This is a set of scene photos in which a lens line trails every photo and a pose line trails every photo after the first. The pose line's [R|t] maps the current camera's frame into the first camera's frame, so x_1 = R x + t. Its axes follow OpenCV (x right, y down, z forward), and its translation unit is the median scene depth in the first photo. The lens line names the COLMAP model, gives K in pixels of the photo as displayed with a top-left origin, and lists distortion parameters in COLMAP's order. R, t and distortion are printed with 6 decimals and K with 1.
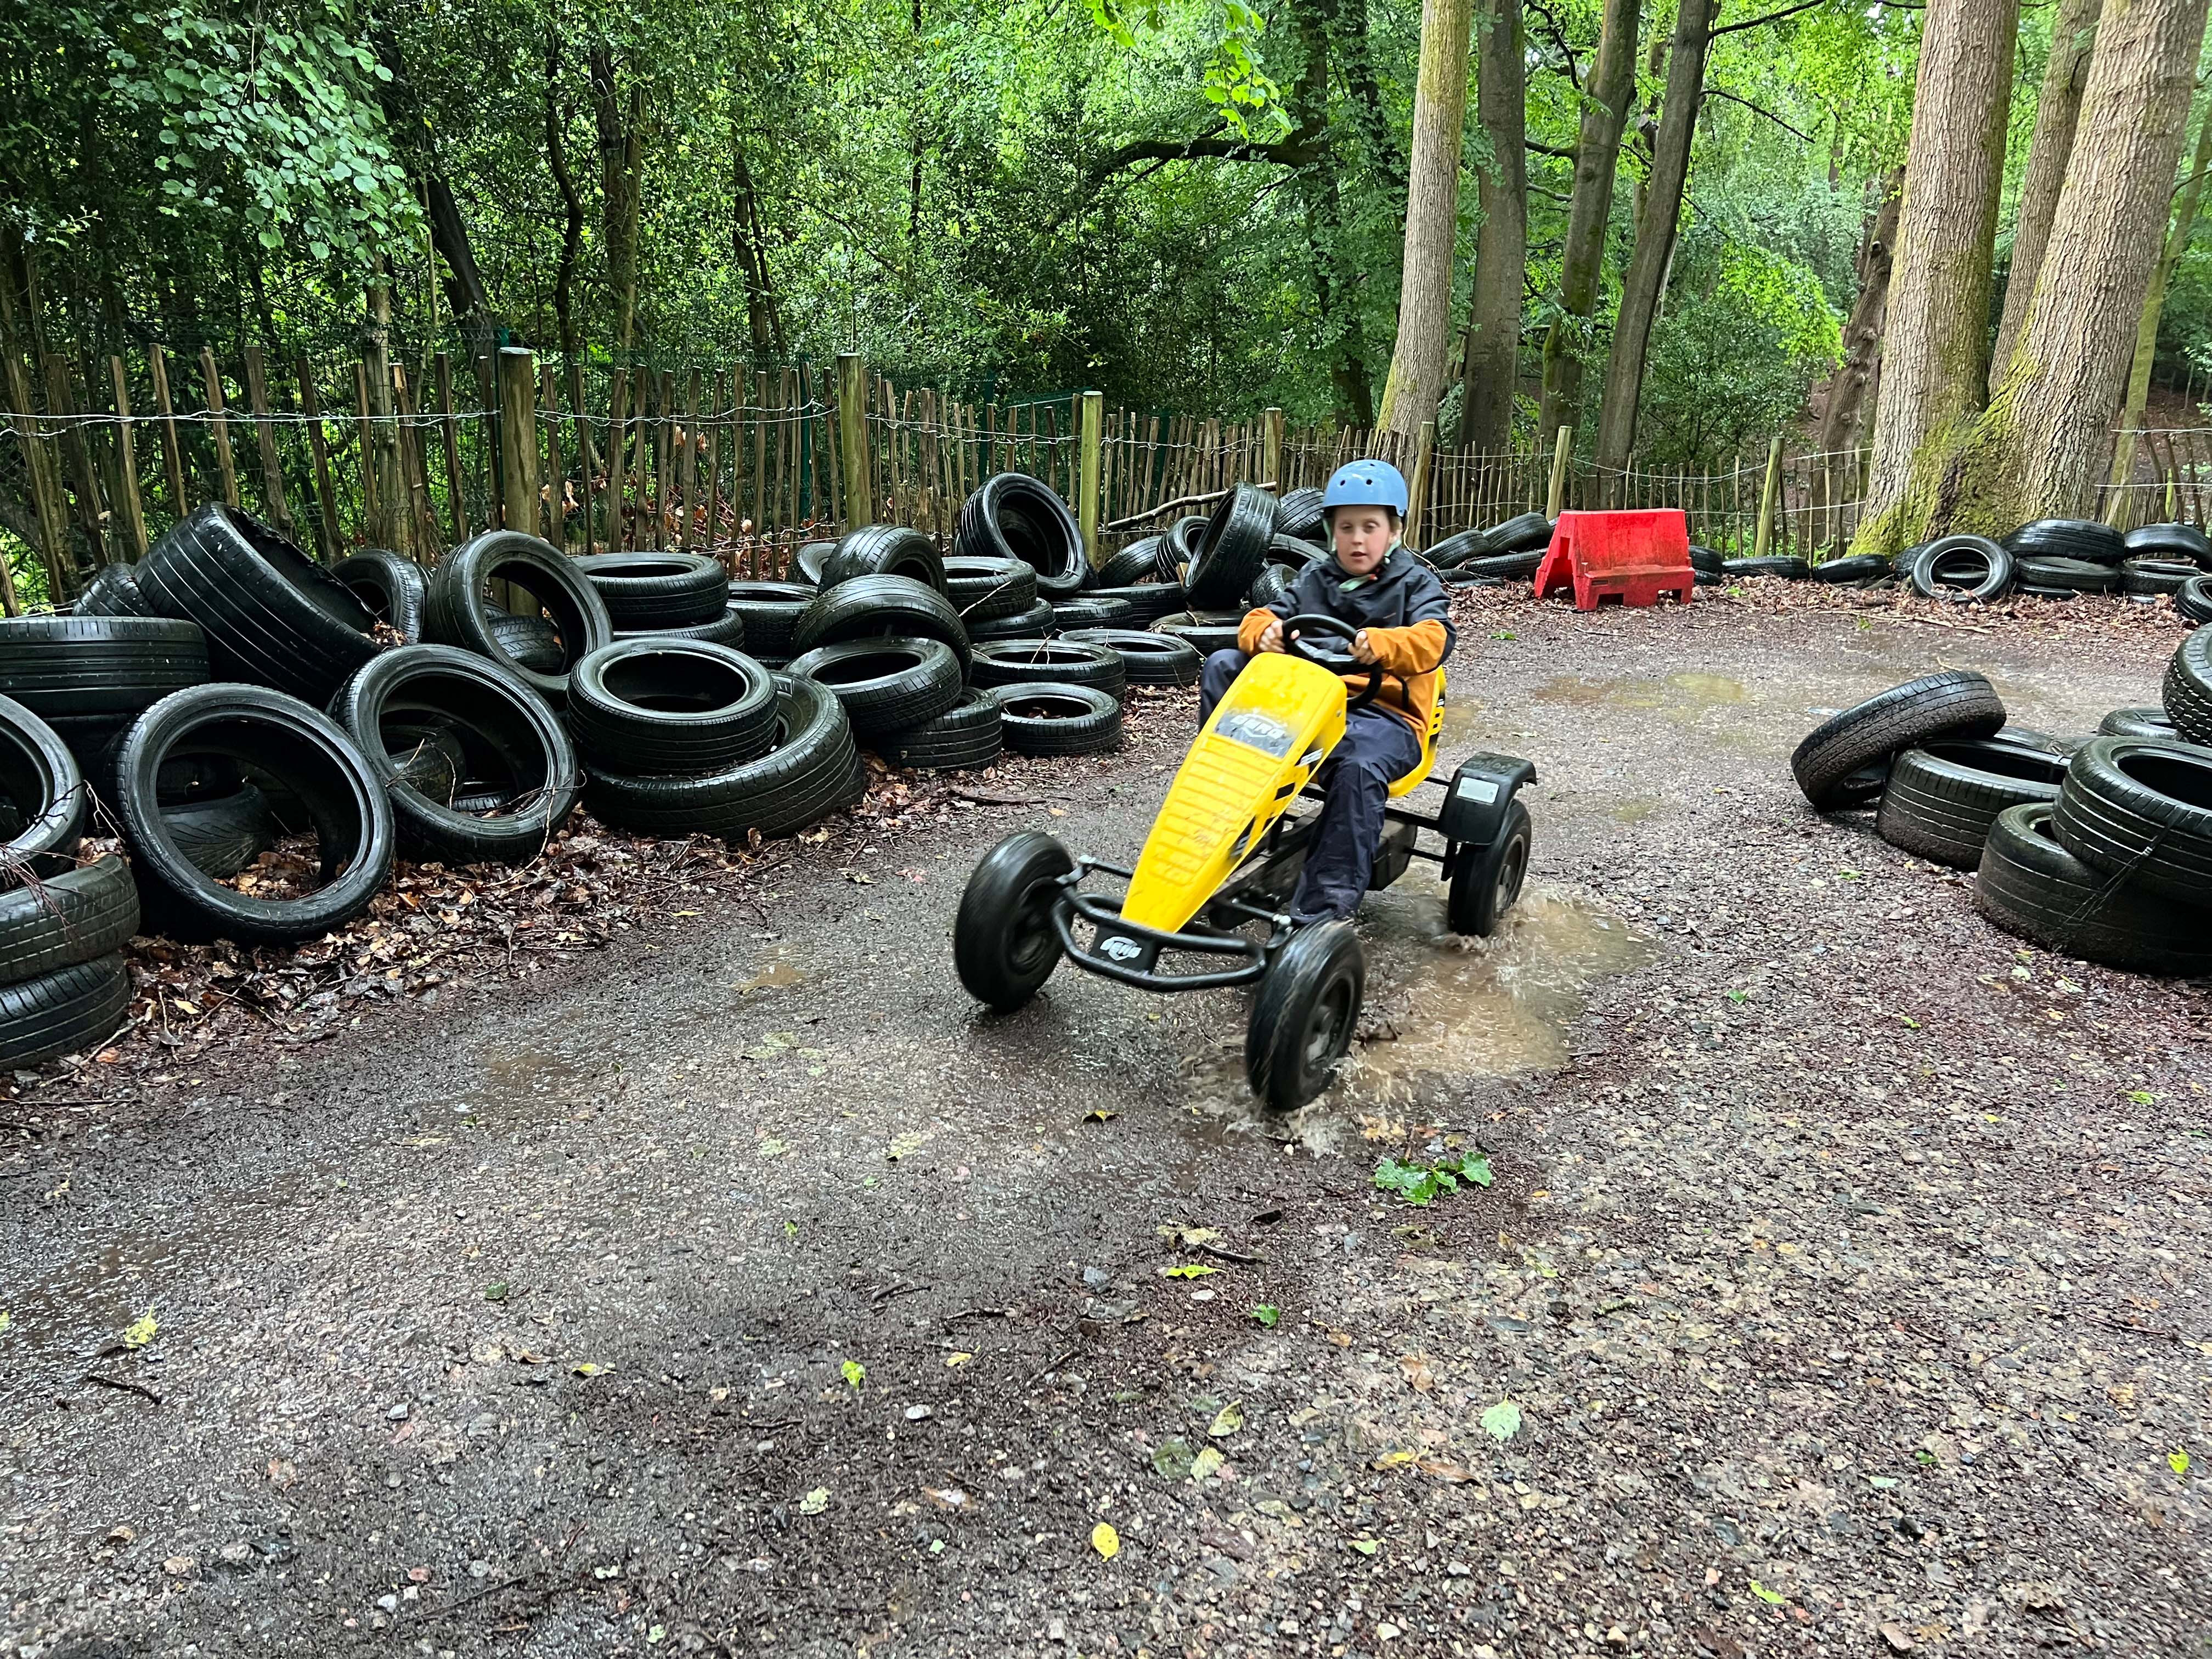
lens RADIAL K [[1653.9, 0, 1093.9], [0, 1653.9, 827.3], [0, 0, 1]] dist [0.037860, -0.037433]
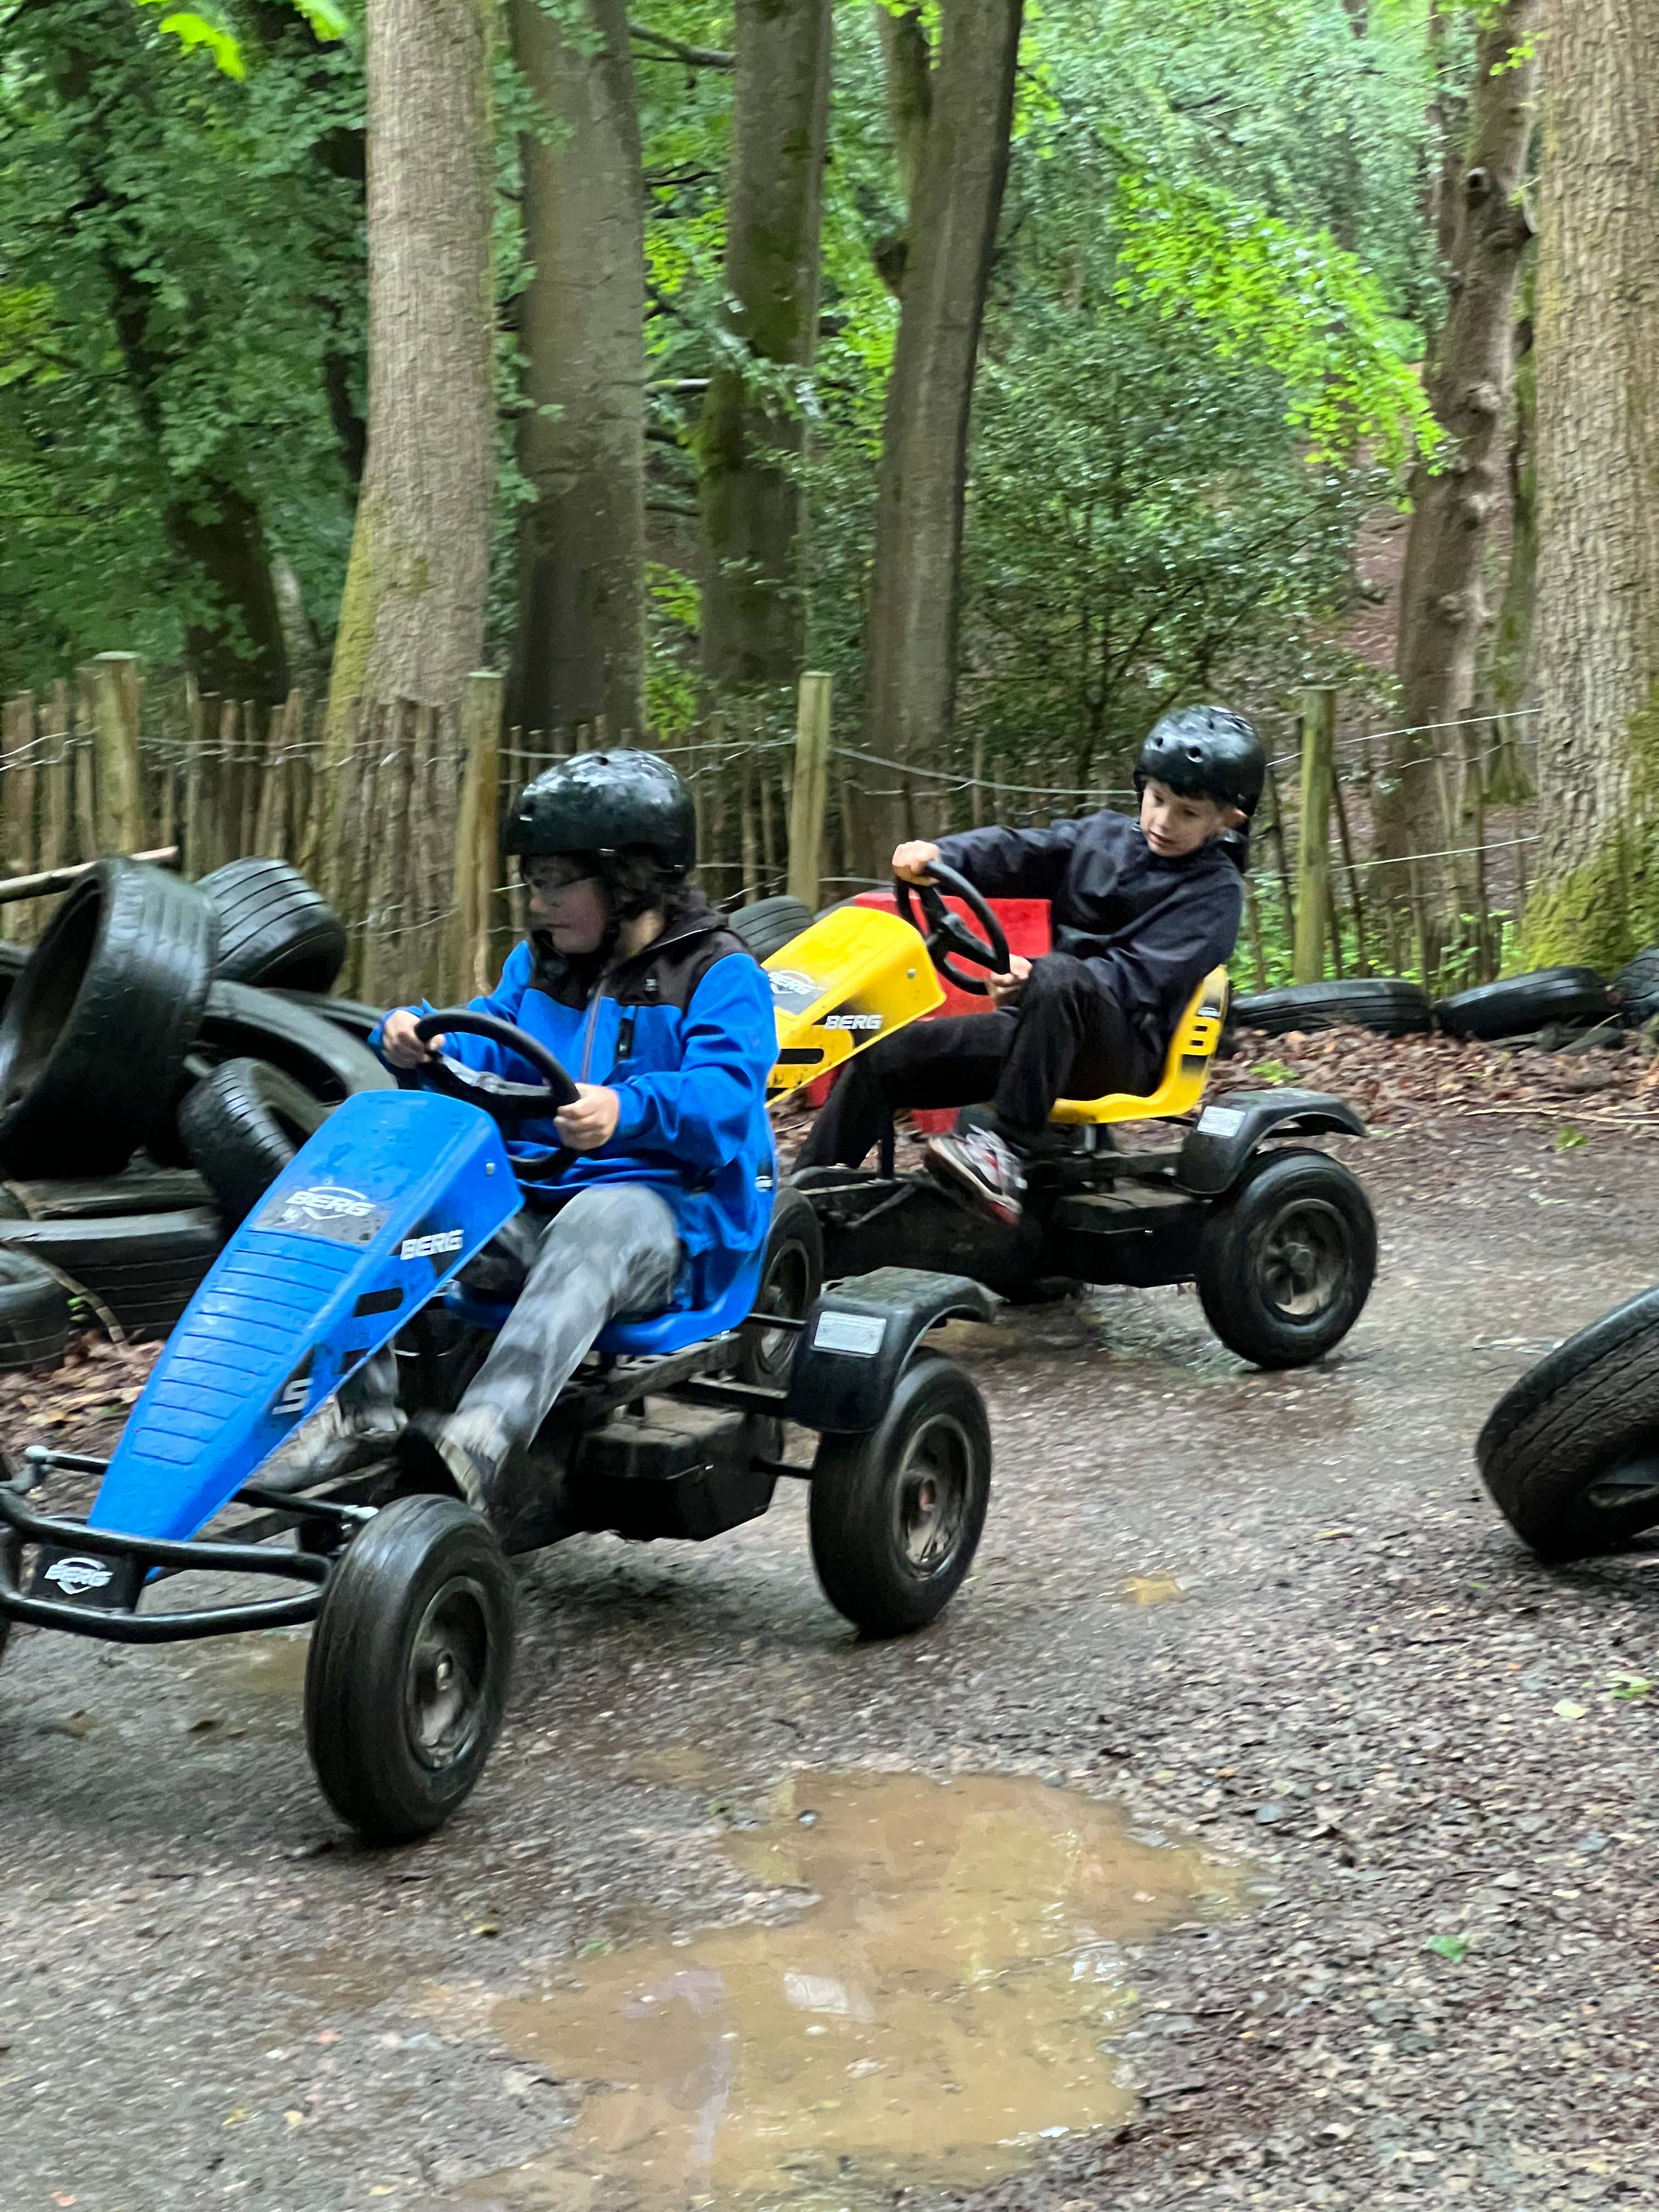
lens RADIAL K [[4864.7, 0, 811.1], [0, 4864.7, 1110.0], [0, 0, 1]] dist [0.167142, 0.000000]
pose [[0.959131, -0.046571, 0.279103, -0.124241], [0.084890, 0.988287, -0.126815, 0.021816], [-0.269928, 0.145325, 0.951851, -0.233556]]
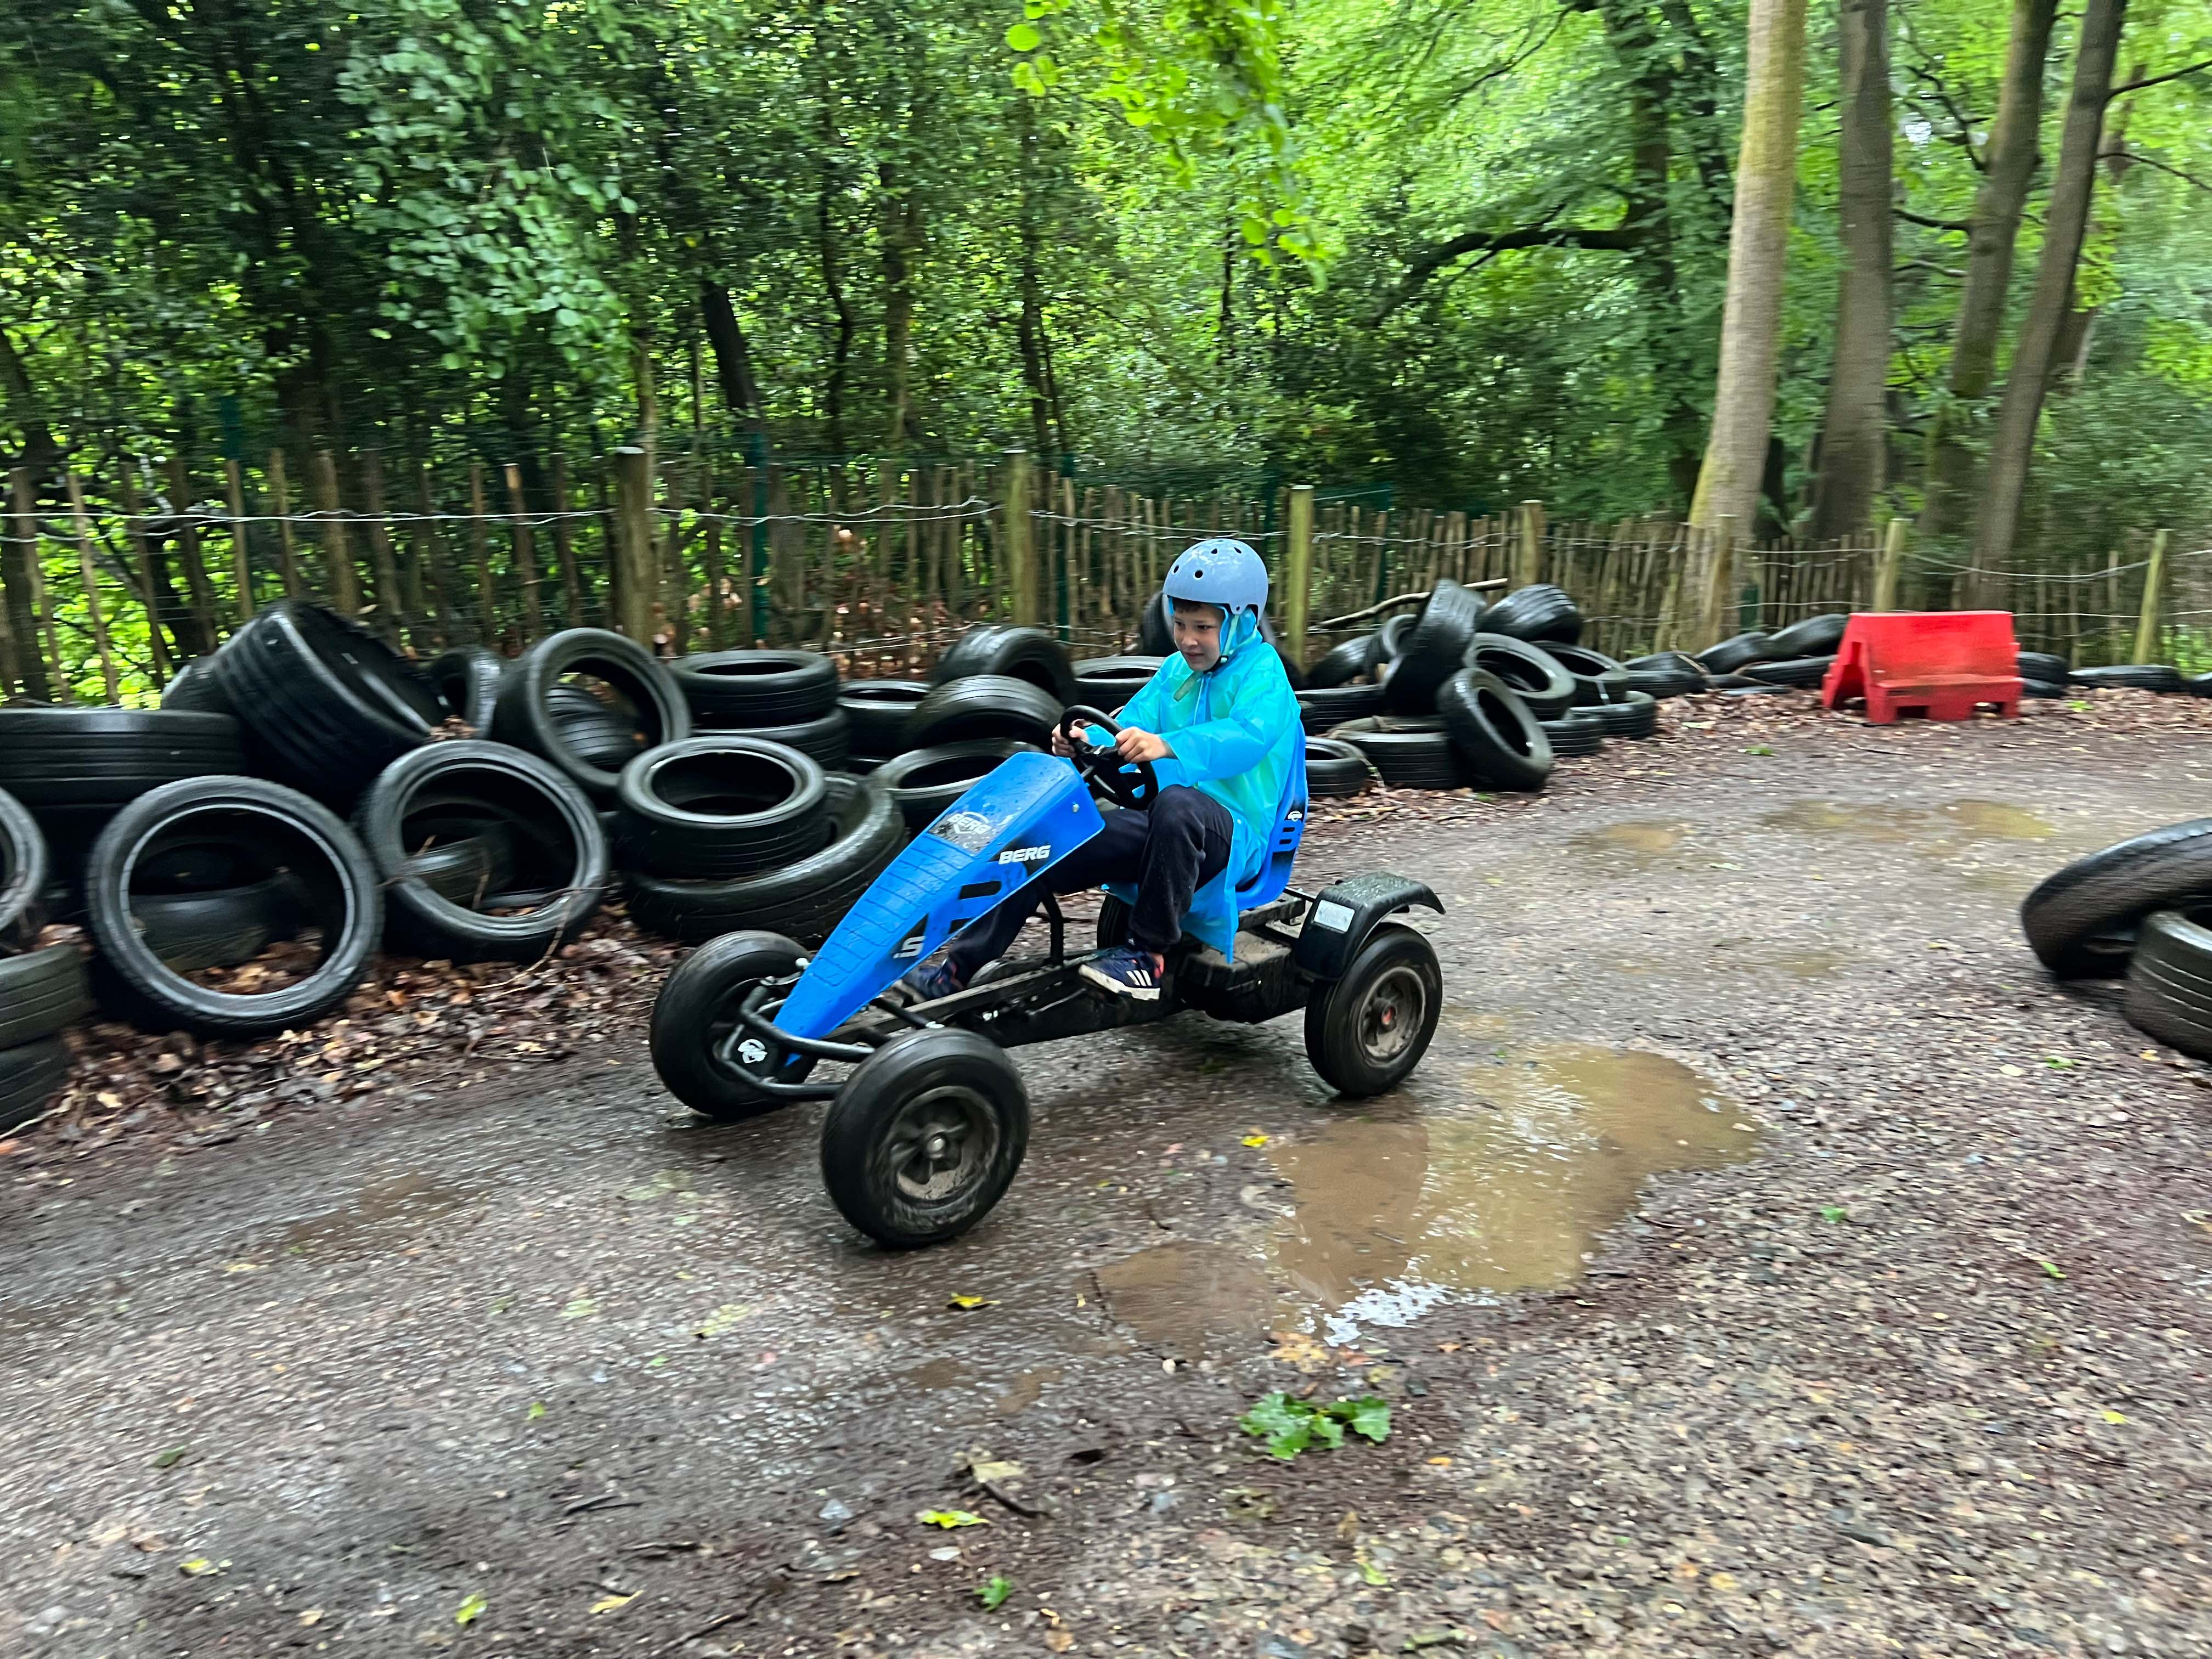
lens RADIAL K [[1653.9, 0, 1090.4], [0, 1653.9, 825.7], [0, 0, 1]] dist [0.037860, -0.037433]
pose [[0.975503, 0.035067, -0.217173, 0.157511], [-0.047304, 0.997557, -0.051408, -0.021448], [0.214839, 0.060422, 0.974779, 0.094620]]
